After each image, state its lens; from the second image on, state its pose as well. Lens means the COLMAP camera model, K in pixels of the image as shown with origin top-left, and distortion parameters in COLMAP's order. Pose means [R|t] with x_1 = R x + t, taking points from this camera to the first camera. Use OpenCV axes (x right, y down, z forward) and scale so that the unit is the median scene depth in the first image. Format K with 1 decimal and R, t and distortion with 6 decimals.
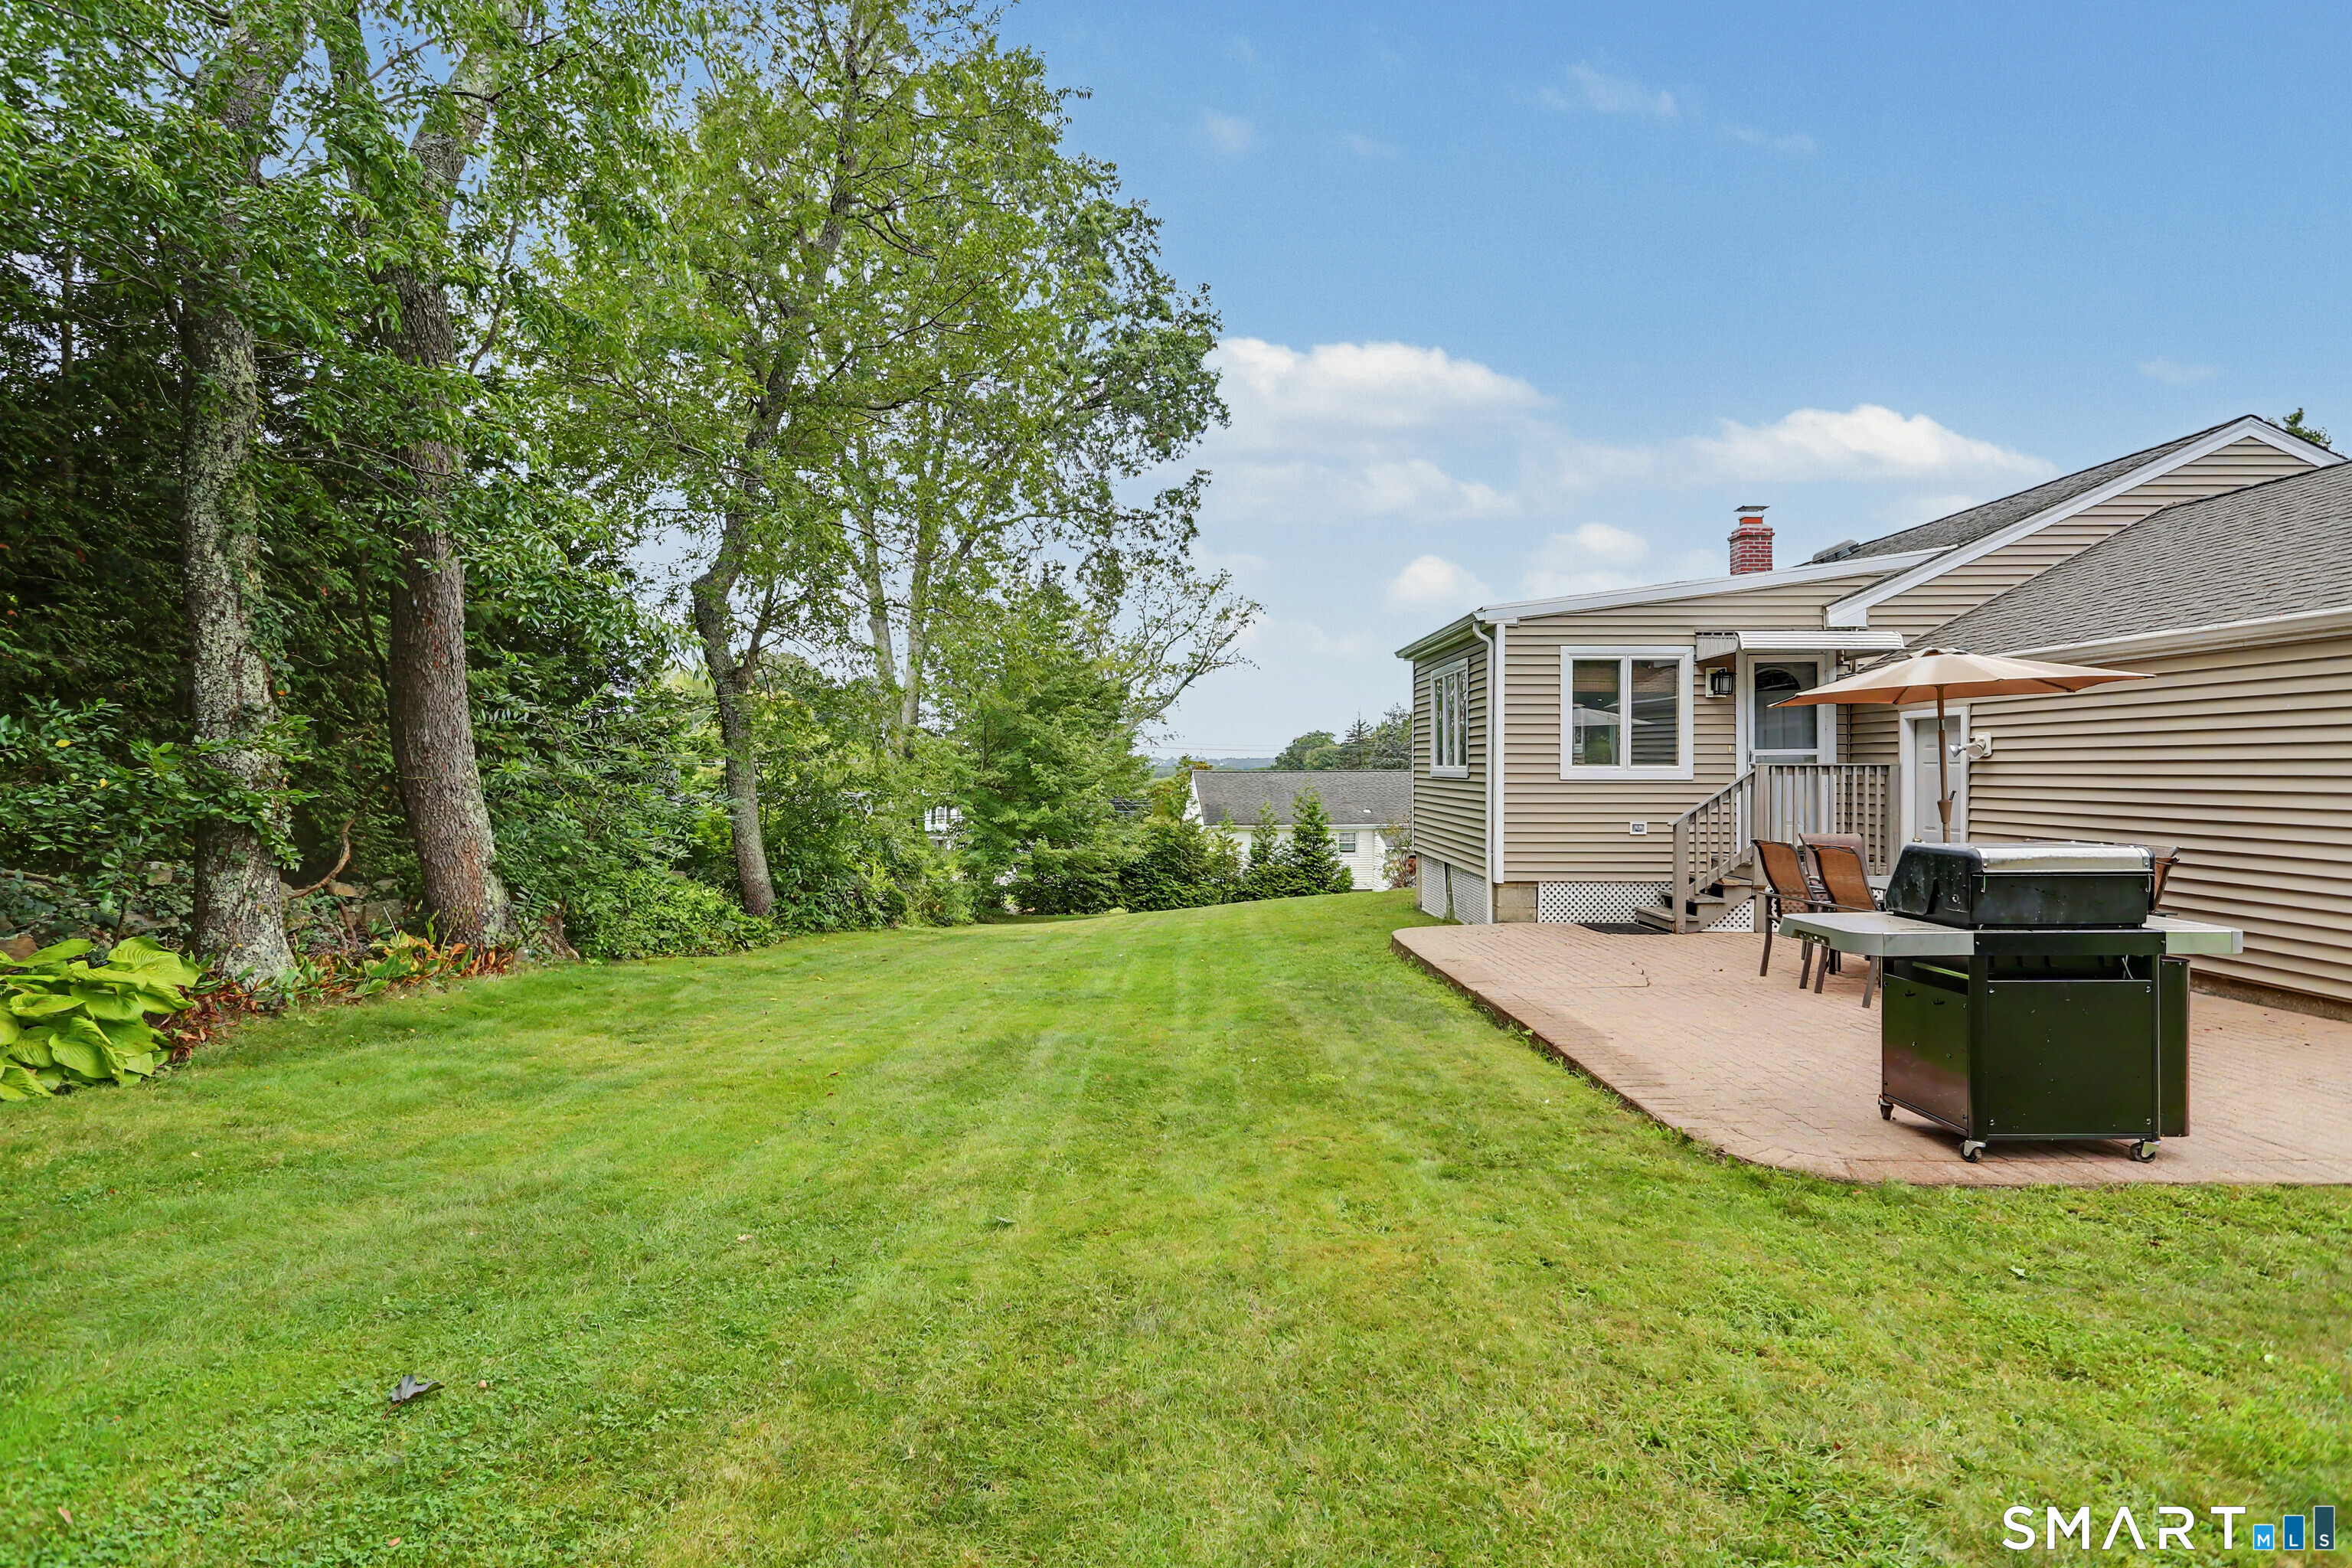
lens RADIAL K [[1148.9, 0, 1168.8], [0, 1148.9, 770.9], [0, 0, 1]] dist [-0.011217, 0.004632]
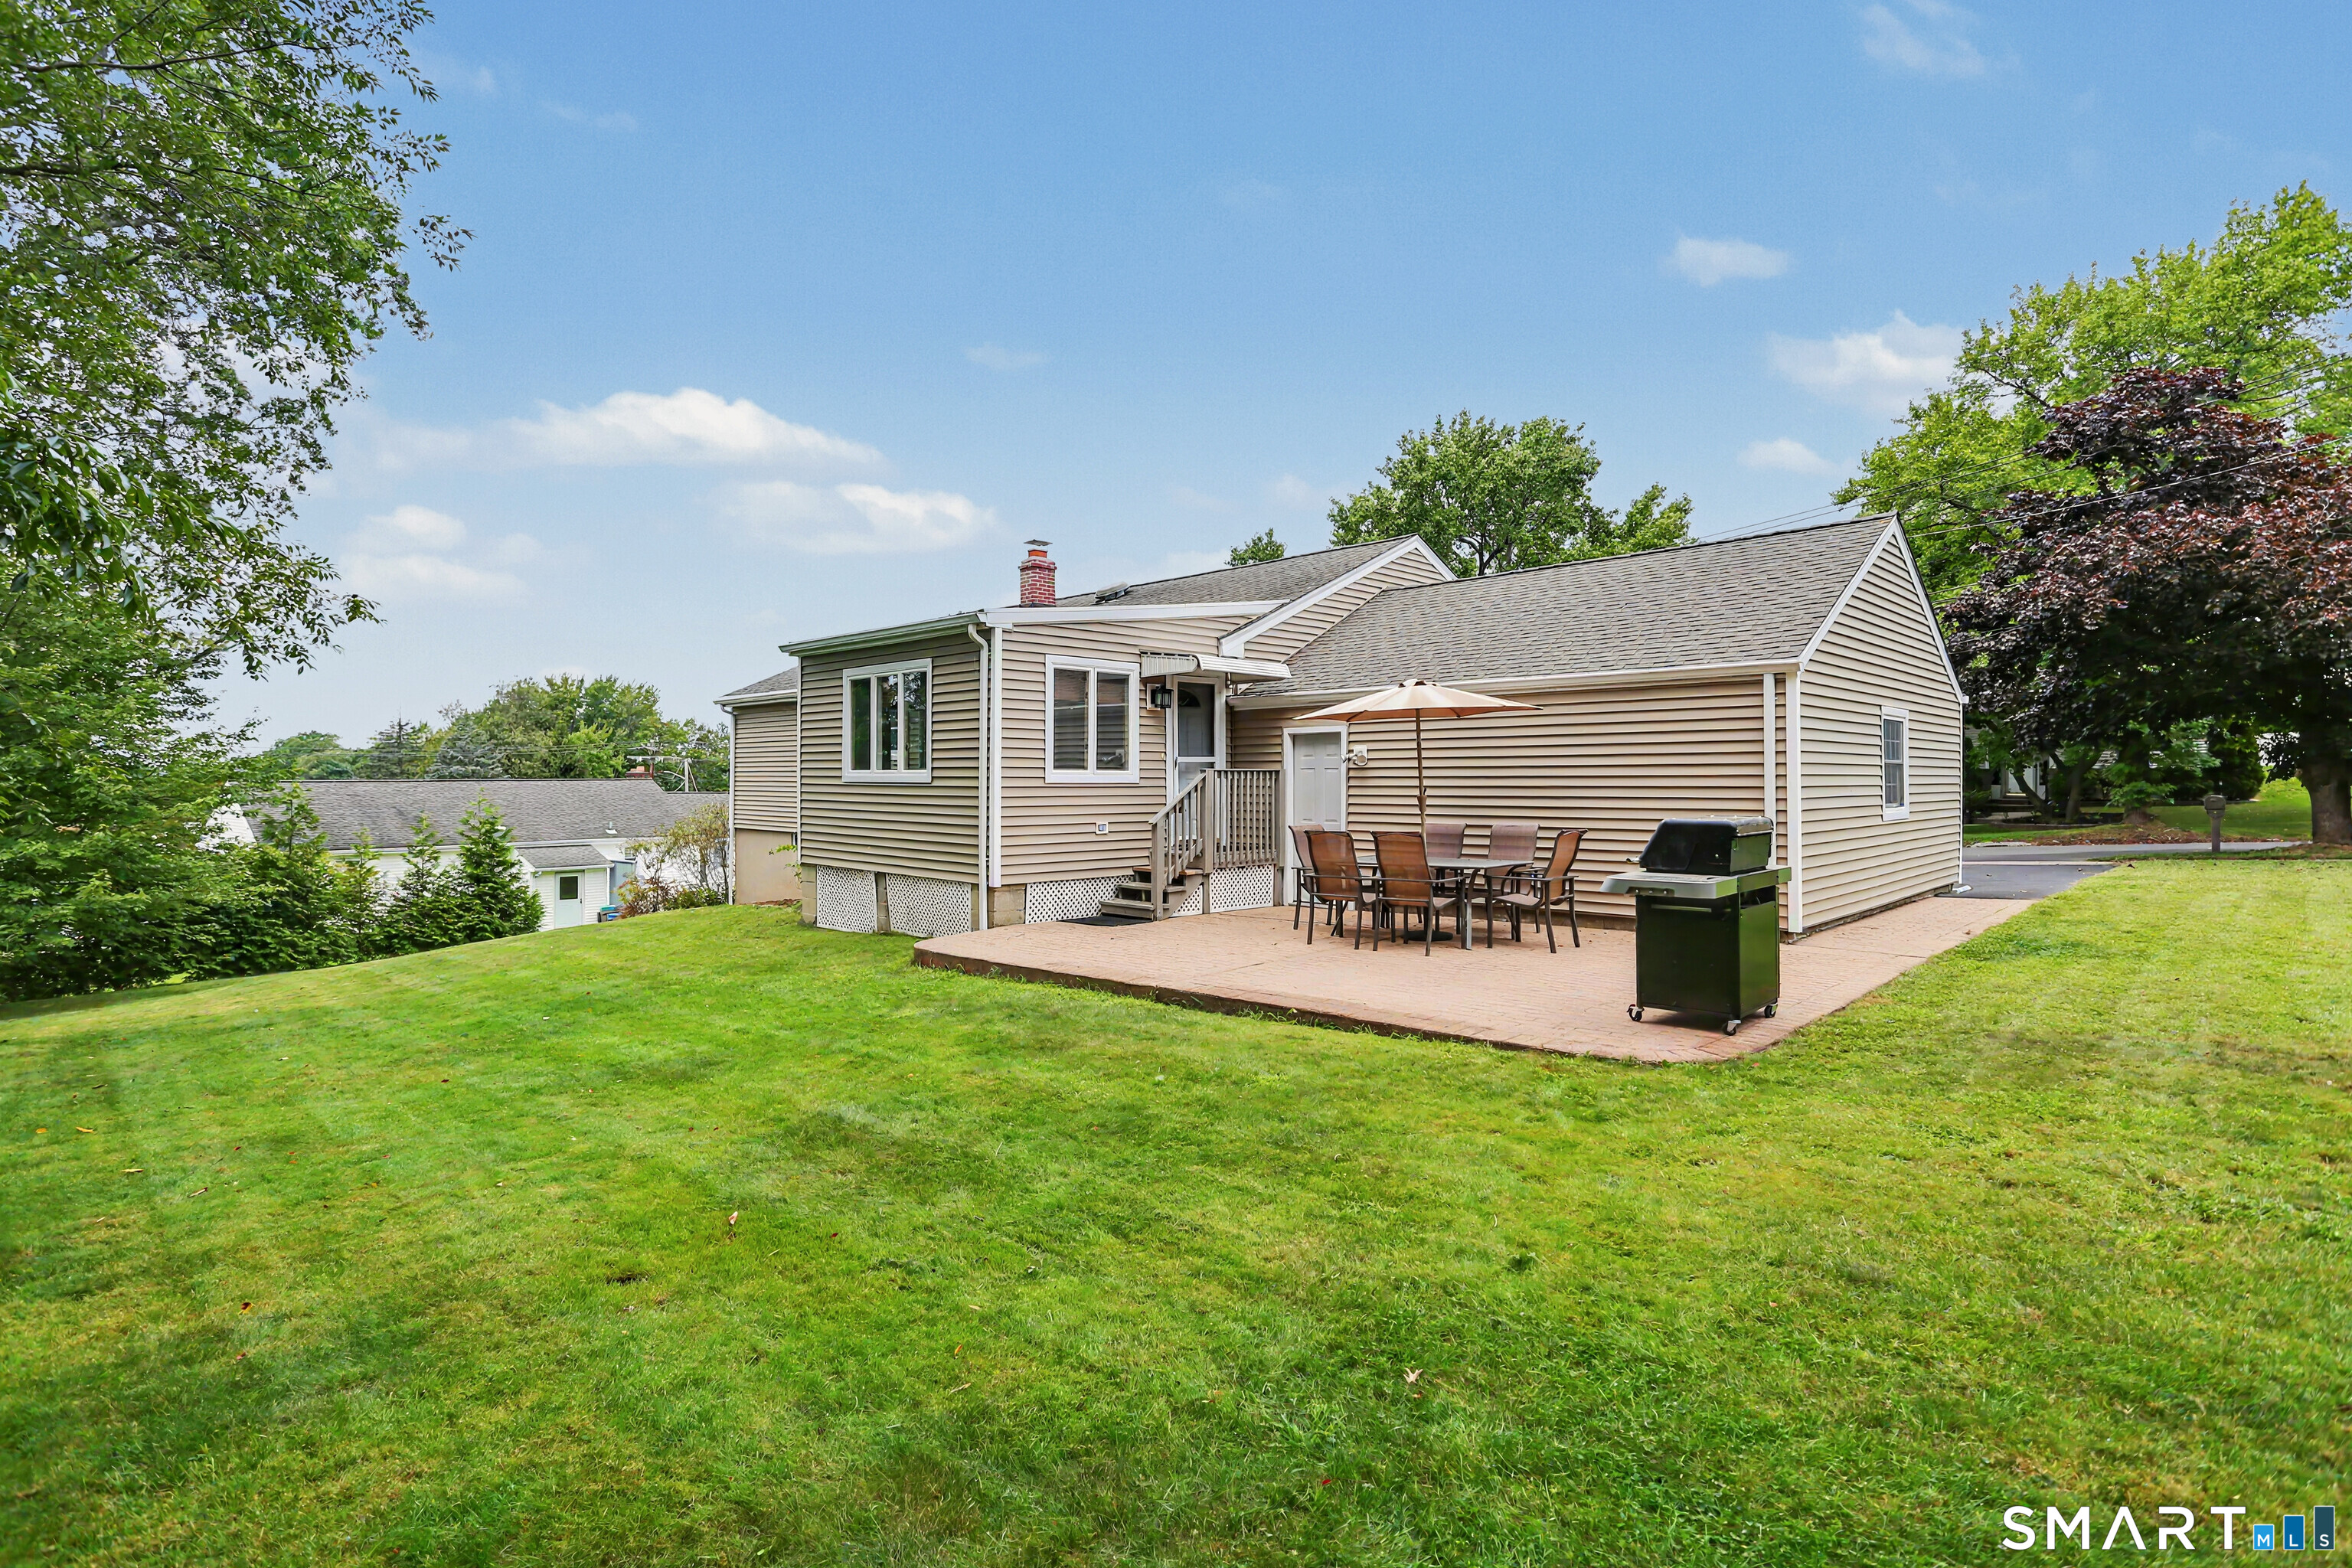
lens RADIAL K [[1148.9, 0, 1200.2], [0, 1148.9, 797.6], [0, 0, 1]] dist [-0.011217, 0.004632]
pose [[0.701293, -0.011144, 0.712786, -0.299742], [0.001669, 0.999901, 0.013990, 0.006036], [-0.712871, -0.008621, 0.701242, 0.172031]]
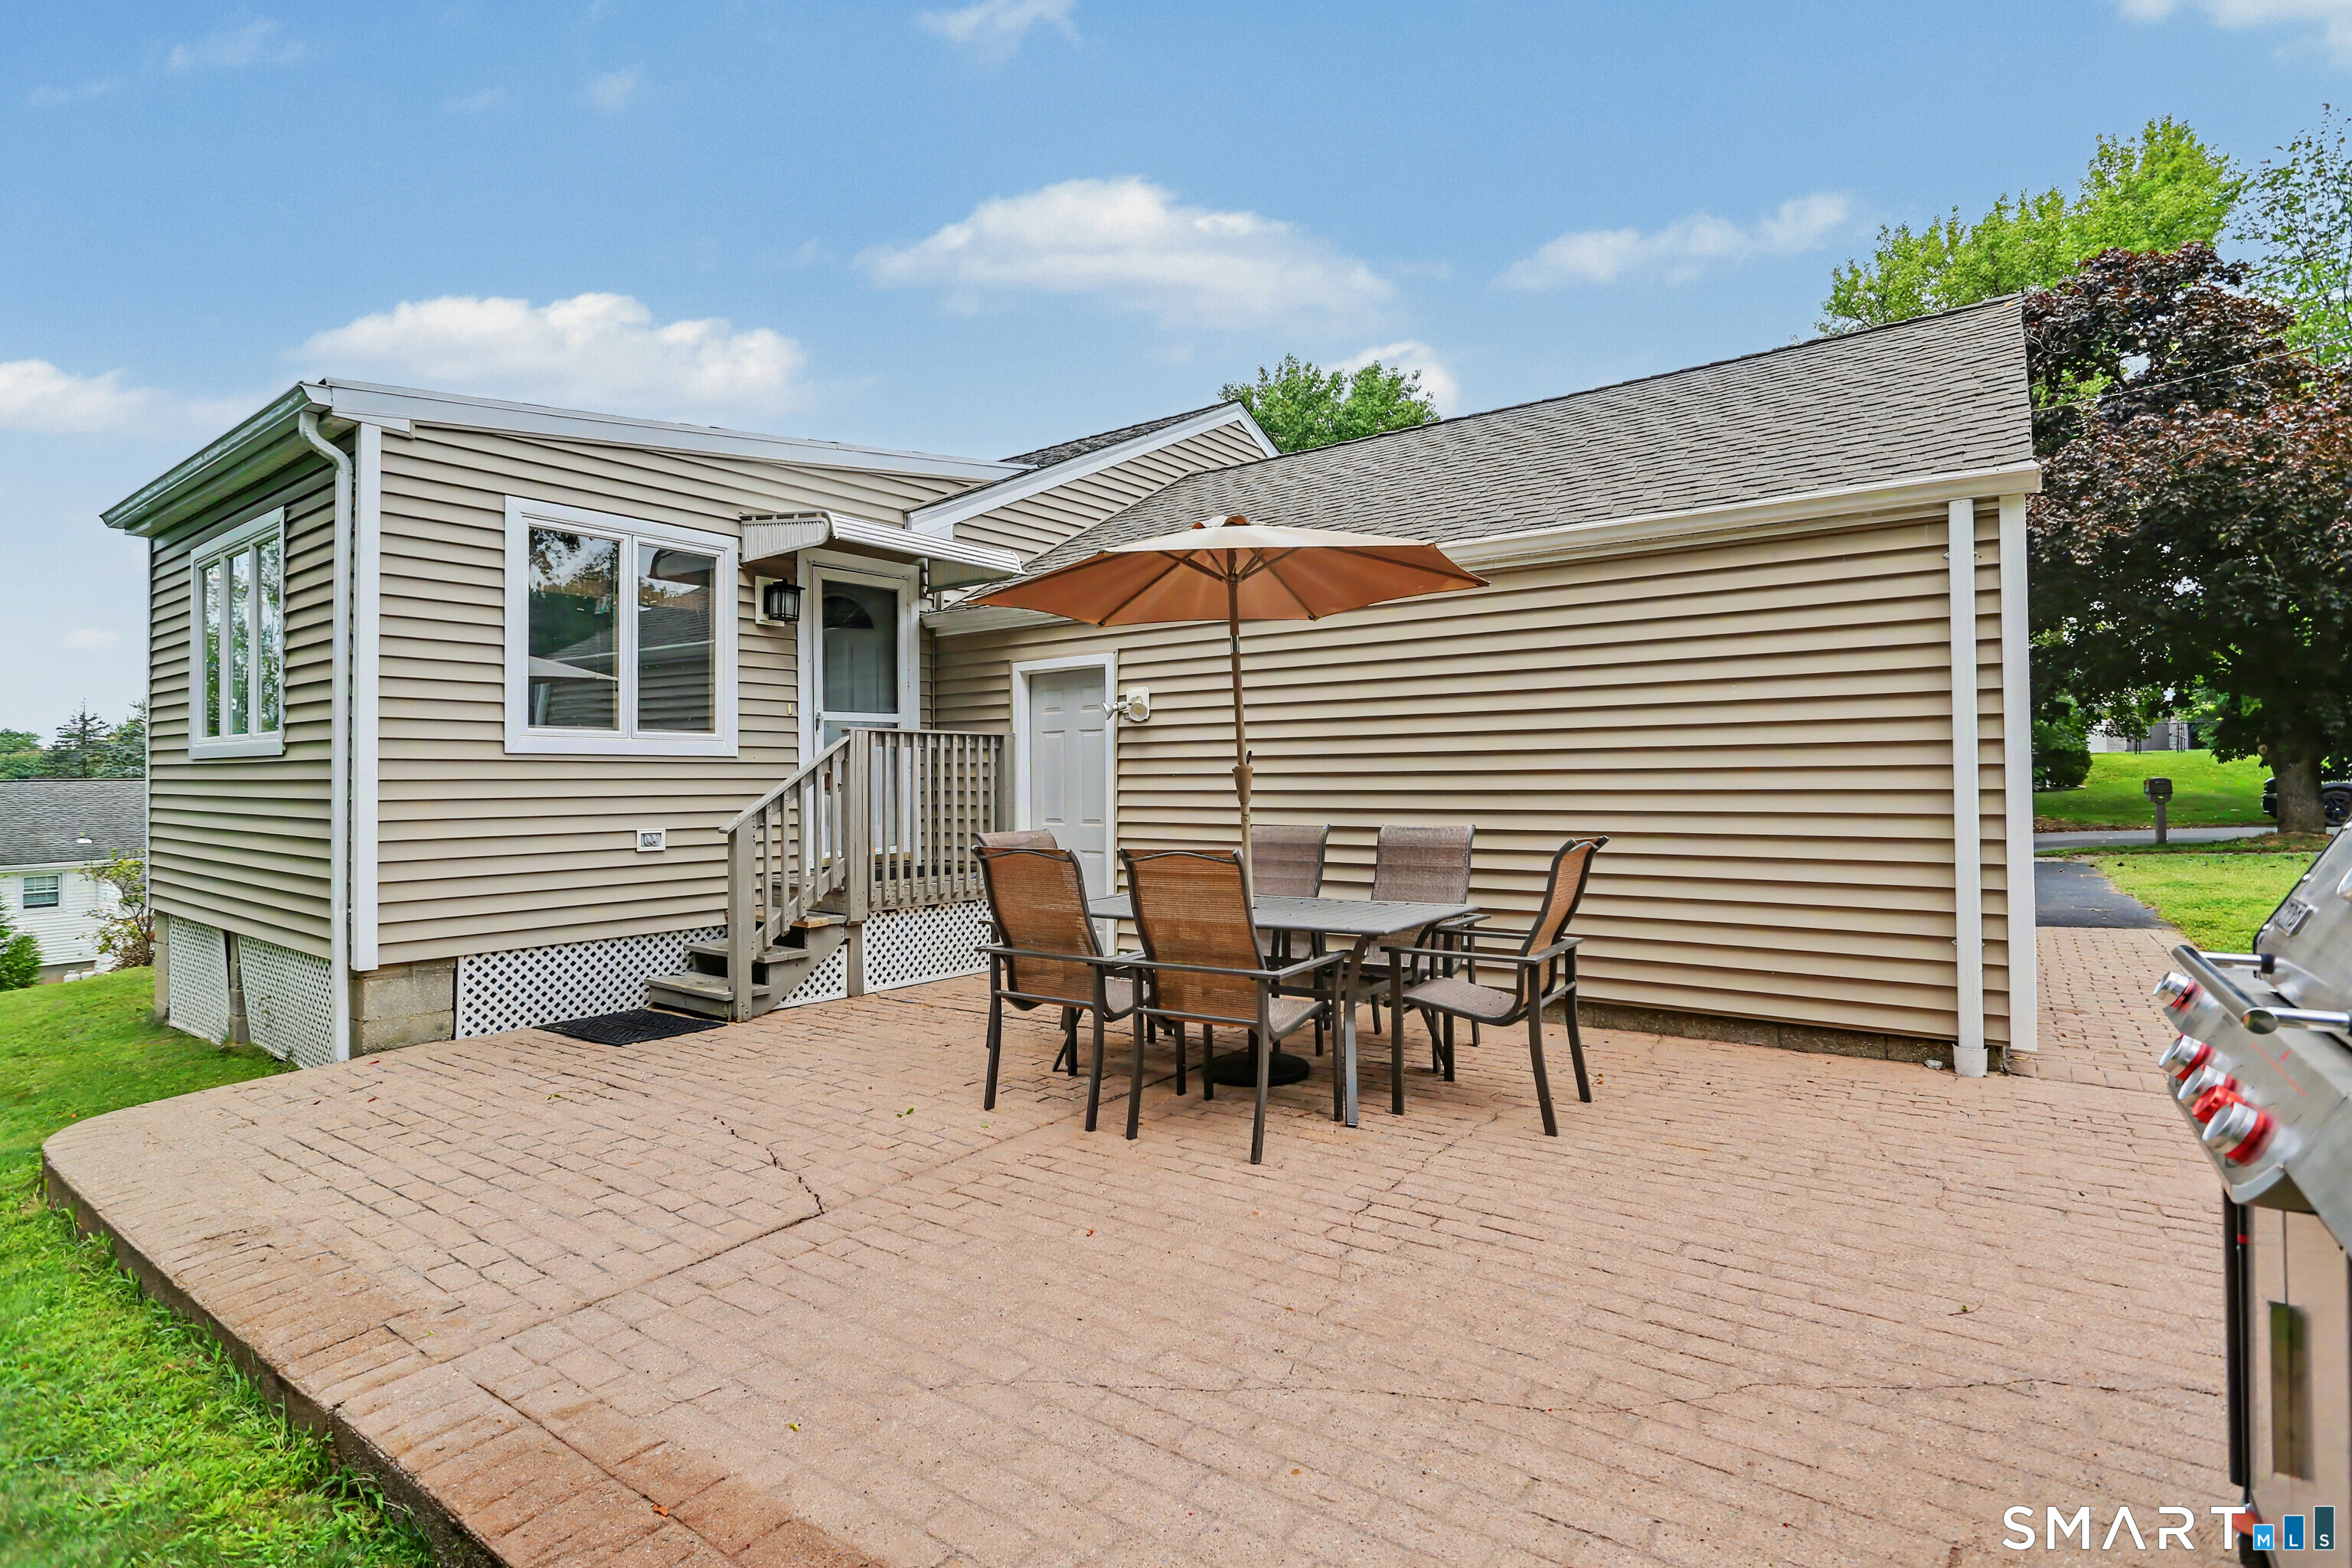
lens RADIAL K [[1148.9, 0, 1184.0], [0, 1148.9, 762.4], [0, 0, 1]] dist [-0.011217, 0.004632]
pose [[0.599145, 0.006034, 0.800618, 0.111325], [0.008800, 0.999862, -0.014120, 0.021716], [-0.800592, 0.015505, 0.599009, 0.444472]]
